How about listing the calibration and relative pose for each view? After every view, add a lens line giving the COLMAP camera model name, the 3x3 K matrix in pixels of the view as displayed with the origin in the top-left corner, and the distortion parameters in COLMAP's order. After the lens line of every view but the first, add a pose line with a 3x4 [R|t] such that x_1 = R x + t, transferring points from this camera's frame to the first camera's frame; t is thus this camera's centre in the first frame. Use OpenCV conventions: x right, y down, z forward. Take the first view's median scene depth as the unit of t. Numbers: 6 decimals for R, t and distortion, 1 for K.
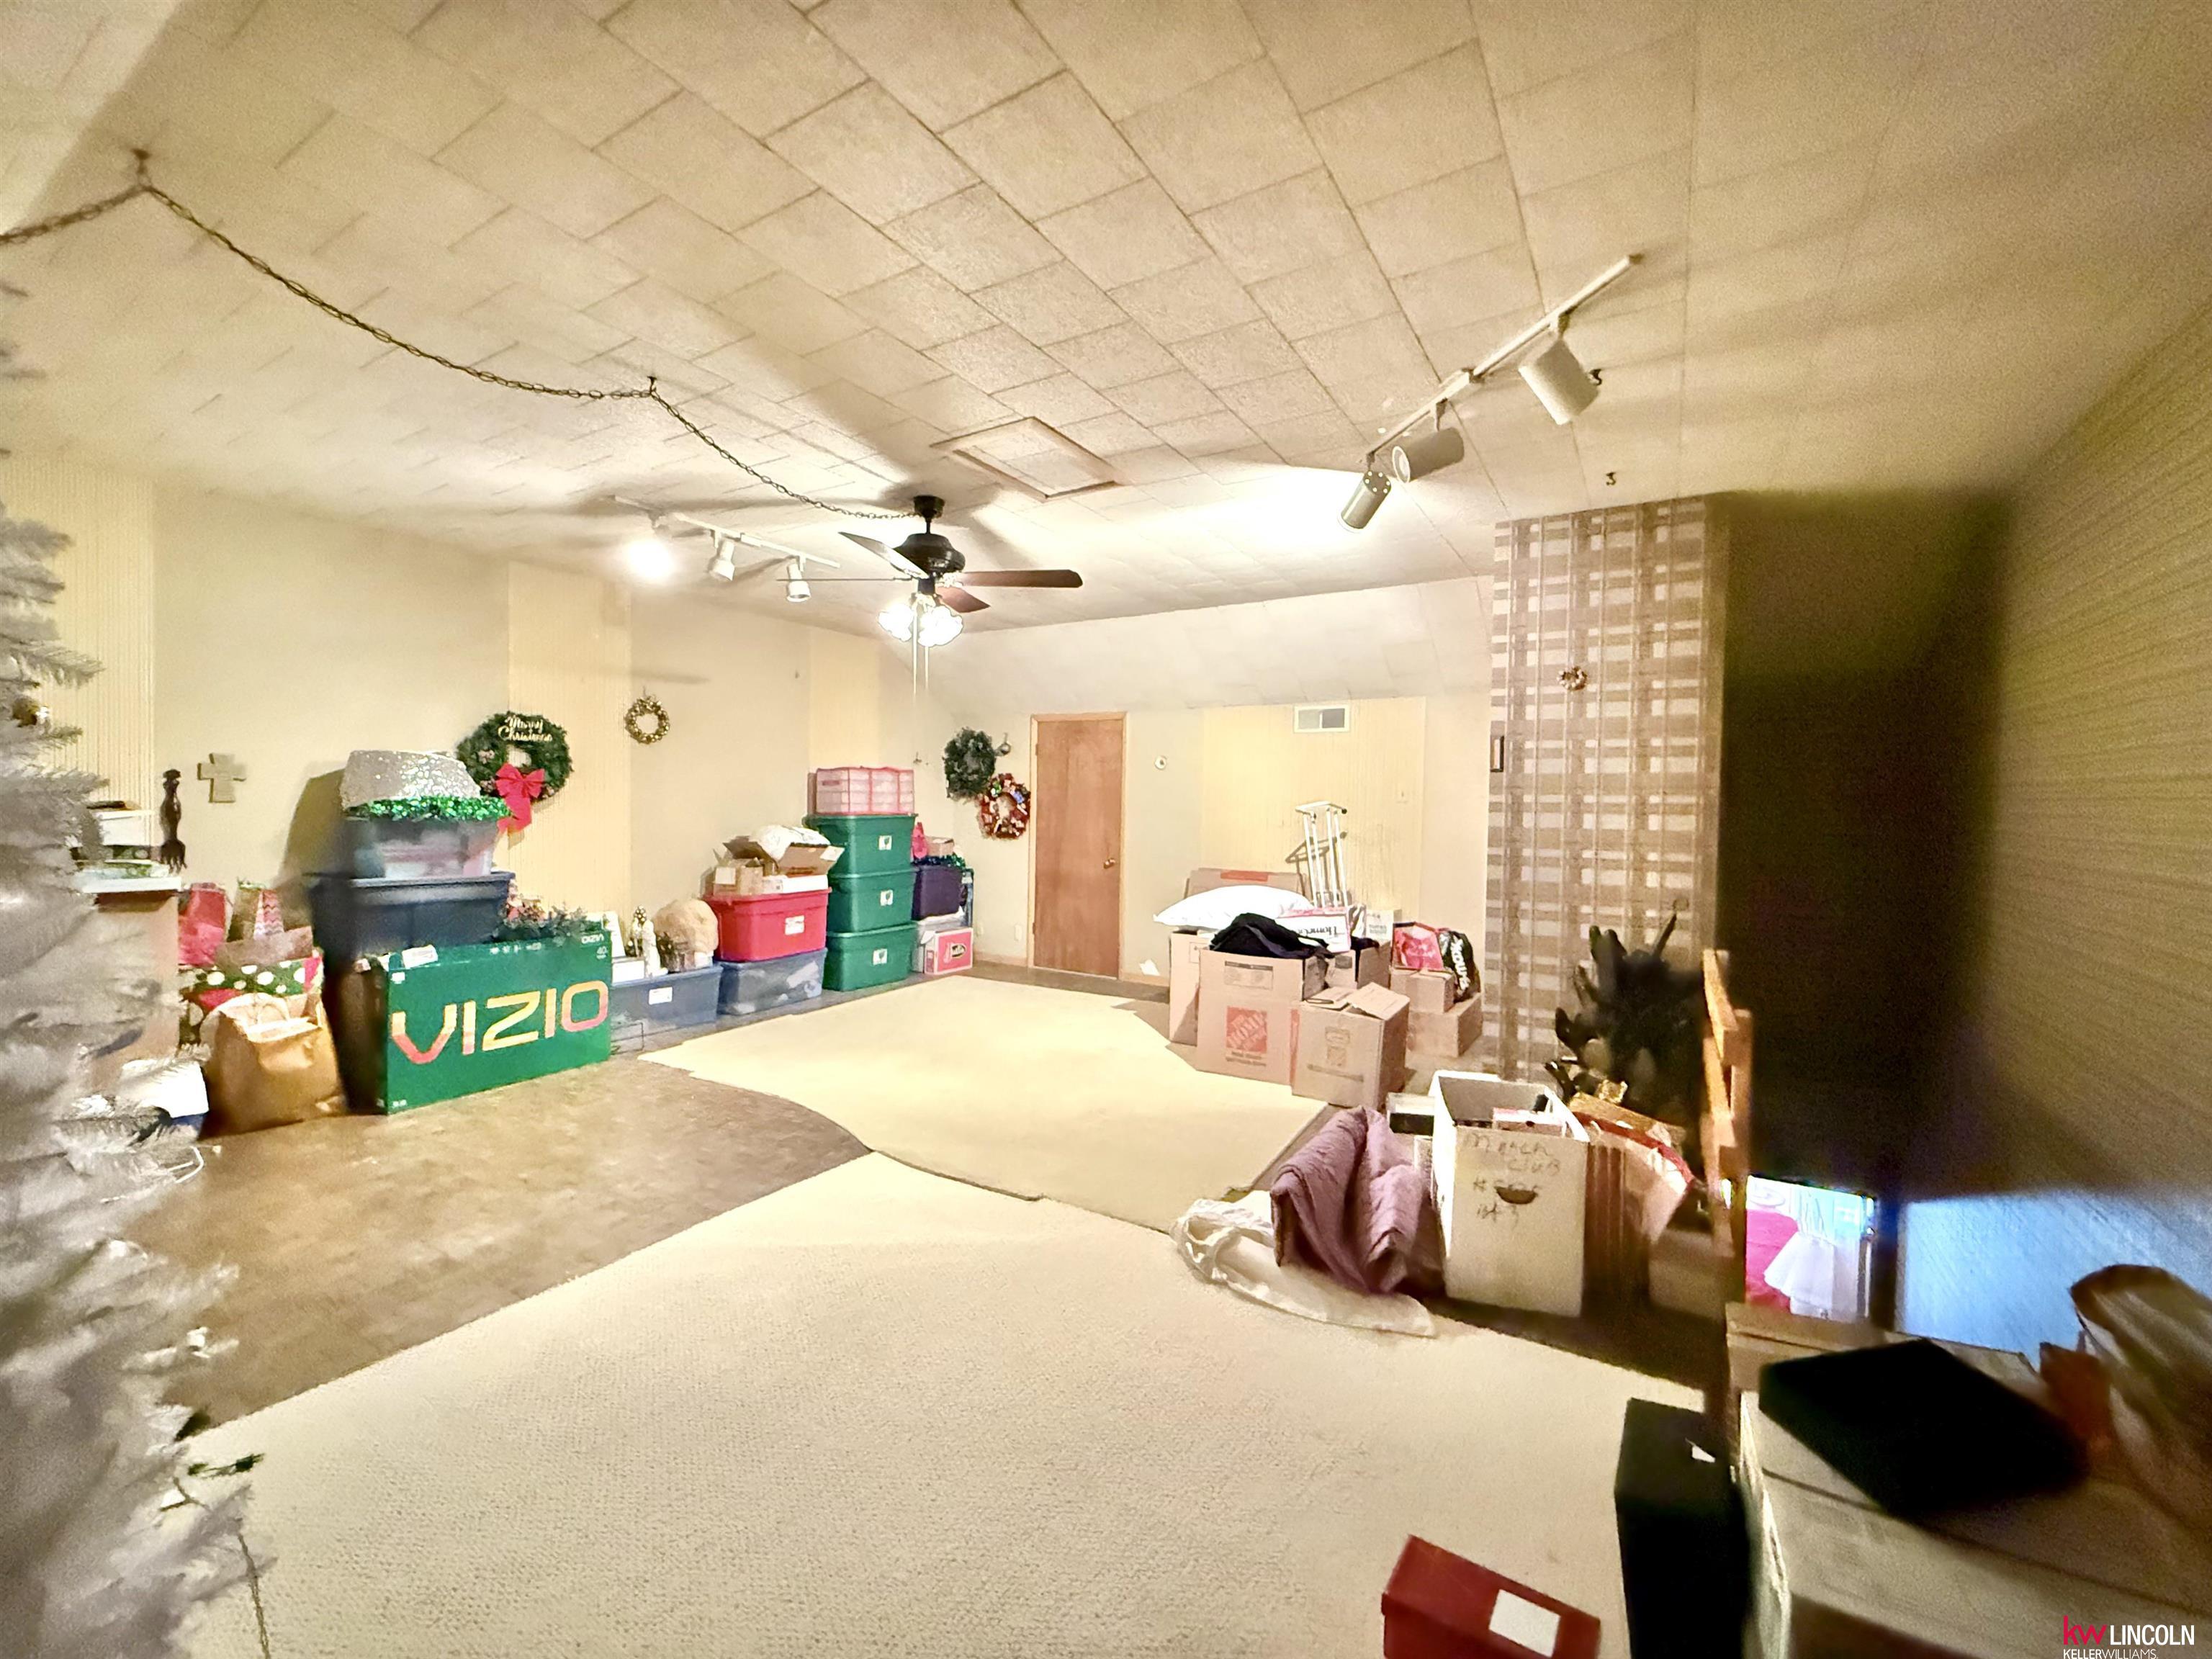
lens RADIAL K [[889.2, 0, 1107.4], [0, 889.2, 826.8], [0, 0, 1]] dist [-0.003861, 0.000597]
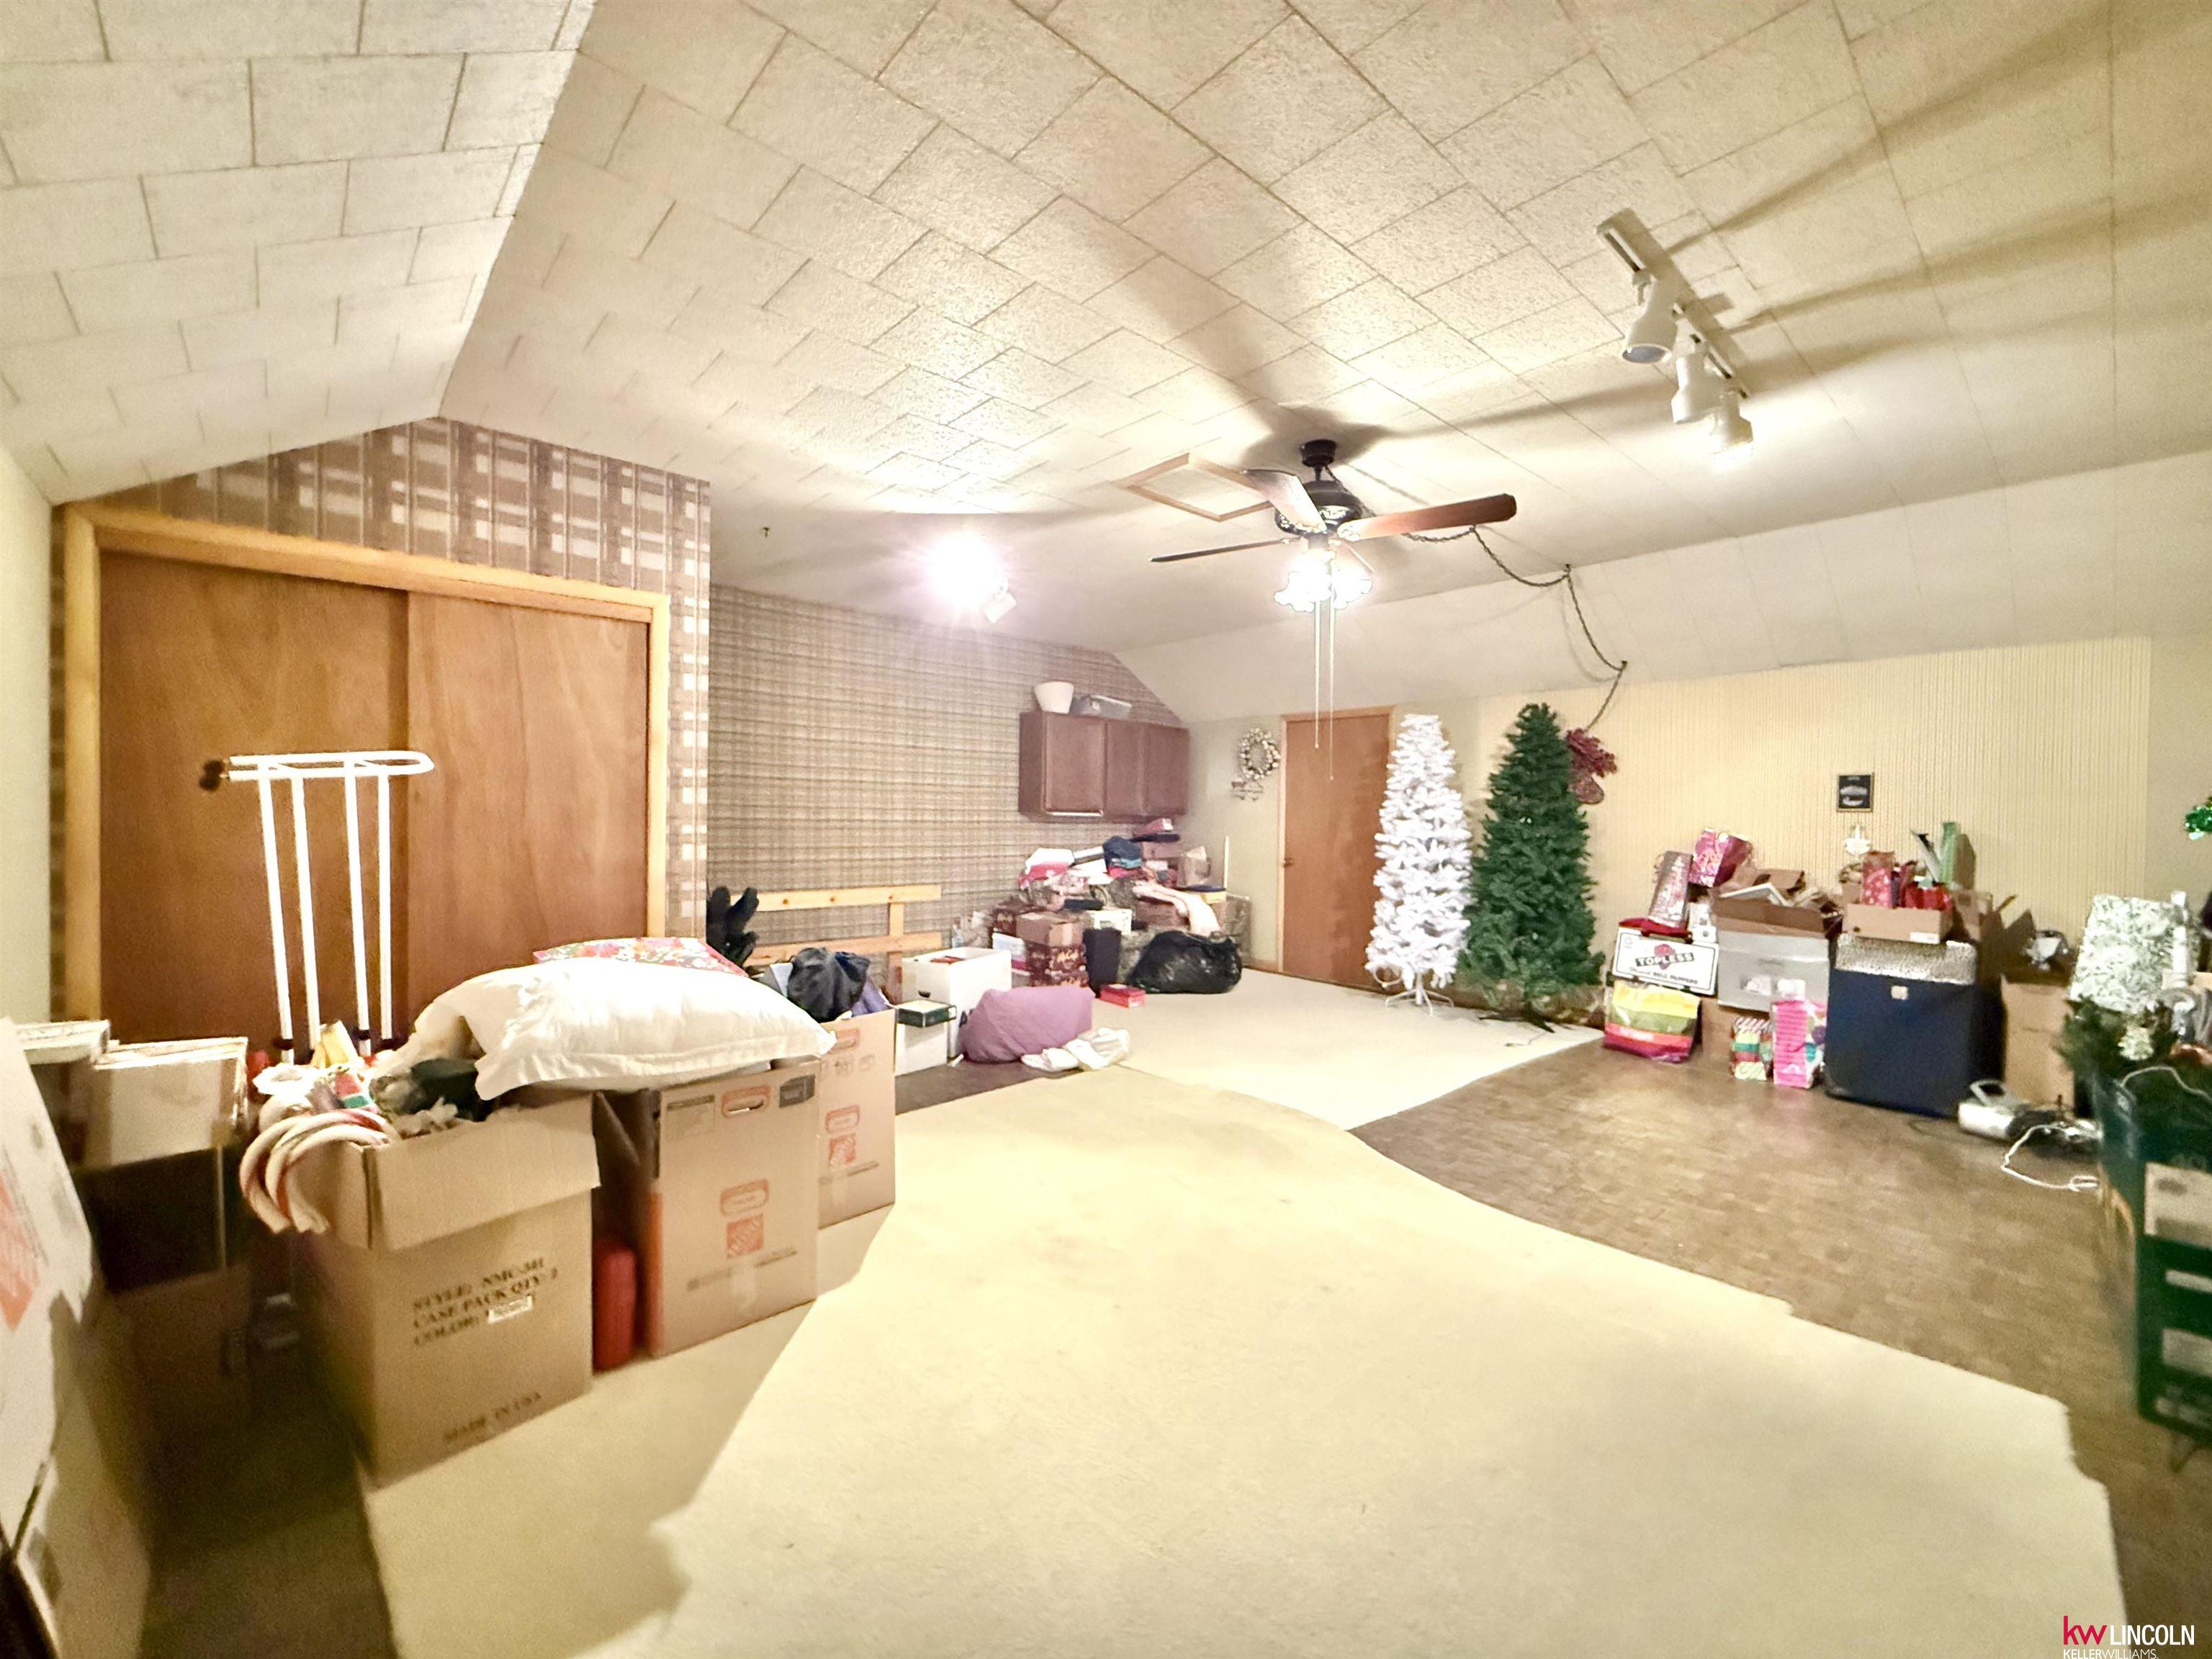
lens RADIAL K [[889.2, 0, 1102.3], [0, 889.2, 830.3], [0, 0, 1]] dist [-0.003861, 0.000597]
pose [[-0.953705, -0.018689, 0.300162, -0.269158], [-0.005564, 0.998993, 0.044521, -0.034997], [-0.300692, 0.040790, -0.952849, 1.888943]]
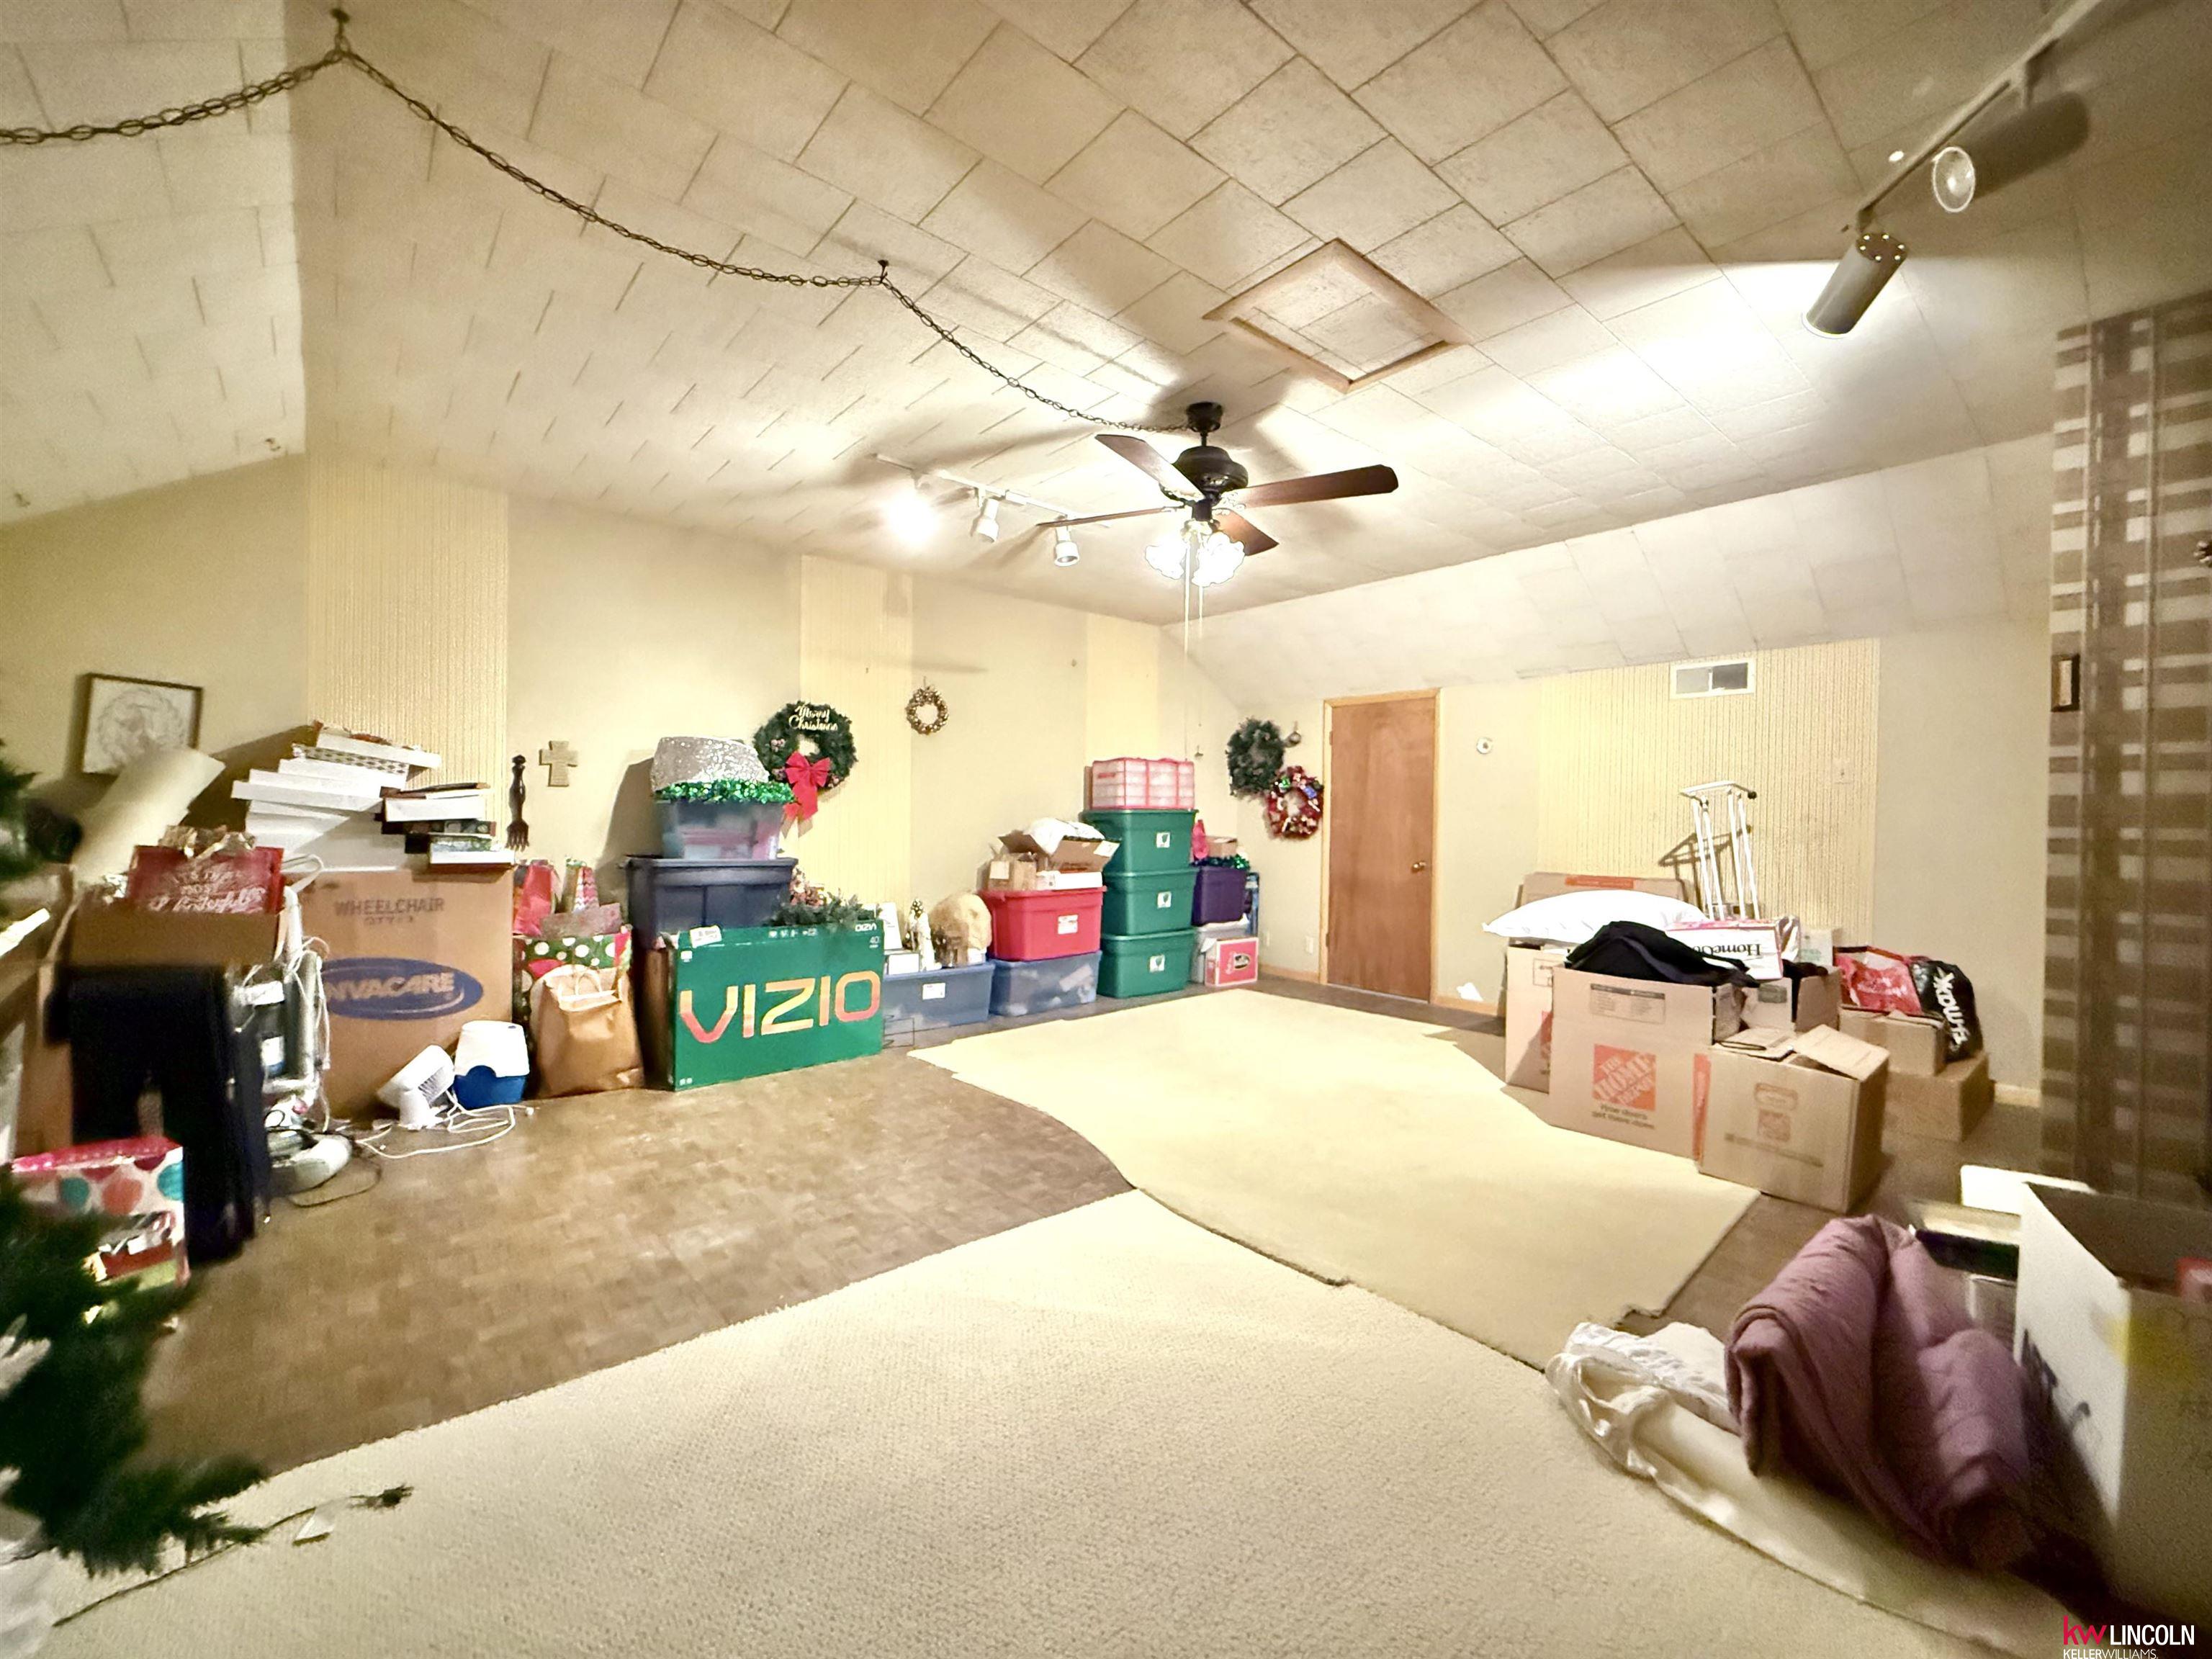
lens RADIAL K [[889.2, 0, 1114.2], [0, 889.2, 834.1], [0, 0, 1]] dist [-0.003861, 0.000597]
pose [[0.951586, -0.000157, -0.307383, -0.025229], [-0.004337, 0.999893, -0.013937, 0.043160], [0.307352, 0.014595, 0.951484, 0.185138]]
